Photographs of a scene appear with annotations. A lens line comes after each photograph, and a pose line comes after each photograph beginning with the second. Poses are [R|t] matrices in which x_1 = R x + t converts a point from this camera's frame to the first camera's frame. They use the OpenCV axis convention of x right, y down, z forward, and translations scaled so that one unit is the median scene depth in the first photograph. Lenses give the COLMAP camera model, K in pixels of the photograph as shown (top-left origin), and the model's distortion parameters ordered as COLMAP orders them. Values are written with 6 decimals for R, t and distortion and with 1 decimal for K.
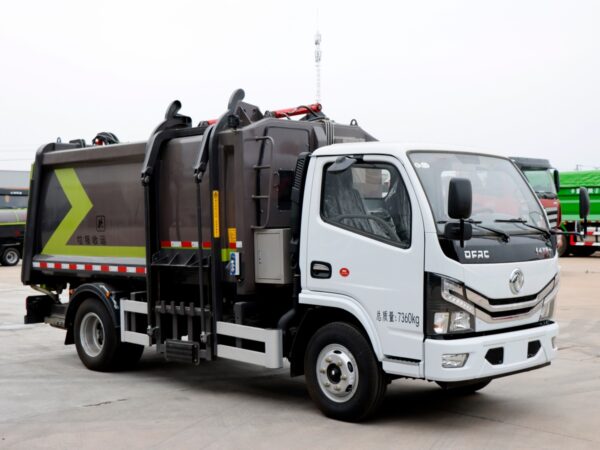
lens RADIAL K [[874.1, 0, 300.0], [0, 874.1, 225.0], [0, 0, 1]] dist [0.034140, 0.092343]
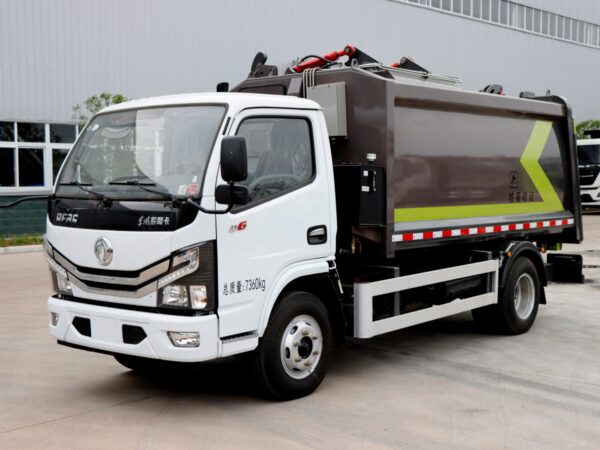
lens RADIAL K [[874.1, 0, 300.0], [0, 874.1, 225.0], [0, 0, 1]] dist [0.034140, 0.092343]
pose [[0.095638, 0.059545, -0.993634, 0.936033], [0.000163, 0.998208, 0.059835, -0.013144], [0.995416, -0.005884, 0.095457, 0.905778]]
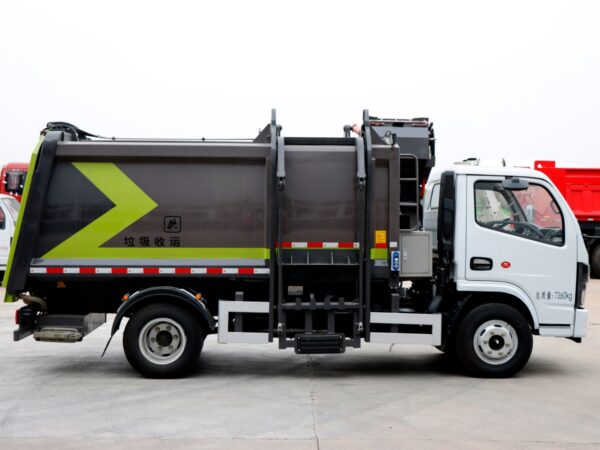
lens RADIAL K [[721.0, 0, 300.0], [0, 721.0, 225.0], [0, 0, 1]] dist [0.031131, 0.036457]
pose [[0.681611, -0.005818, 0.731692, -0.943093], [-0.010580, 0.999785, 0.017805, -0.021756], [-0.731639, -0.019878, 0.681403, 0.477250]]
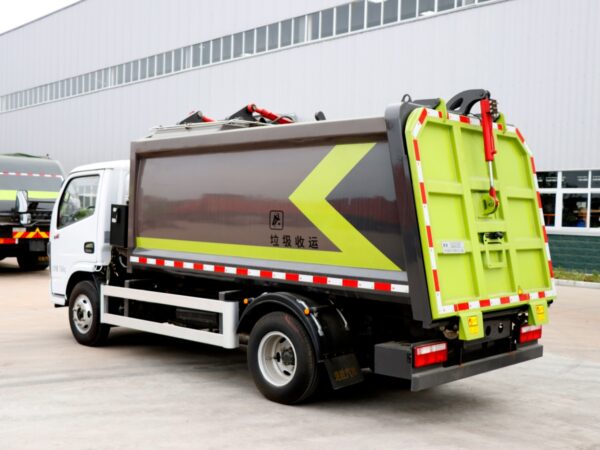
lens RADIAL K [[734.6, 0, 296.9], [0, 734.6, 226.3], [0, 0, 1]] dist [-0.013921, 0.033382]
pose [[-0.999861, -0.014386, -0.008467, -0.324390], [-0.014567, 0.999658, 0.021698, -0.015195], [0.008151, 0.021819, -0.999729, 2.261170]]
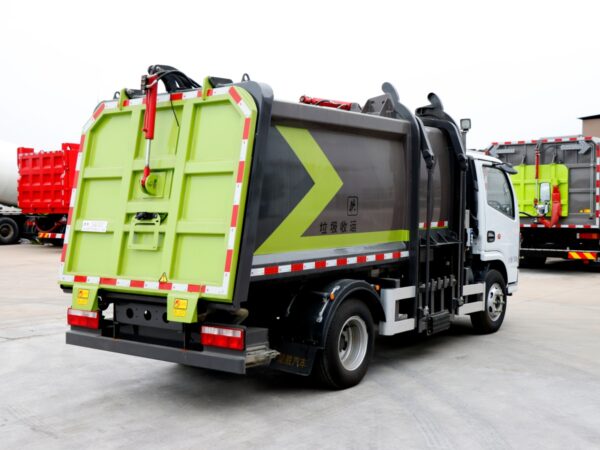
lens RADIAL K [[734.6, 0, 296.9], [0, 734.6, 226.3], [0, 0, 1]] dist [-0.013921, 0.033382]
pose [[-0.132984, -0.019889, 0.990919, -1.198257], [0.012348, 0.999688, 0.021722, 0.002314], [-0.991041, 0.015125, -0.132697, 1.518111]]
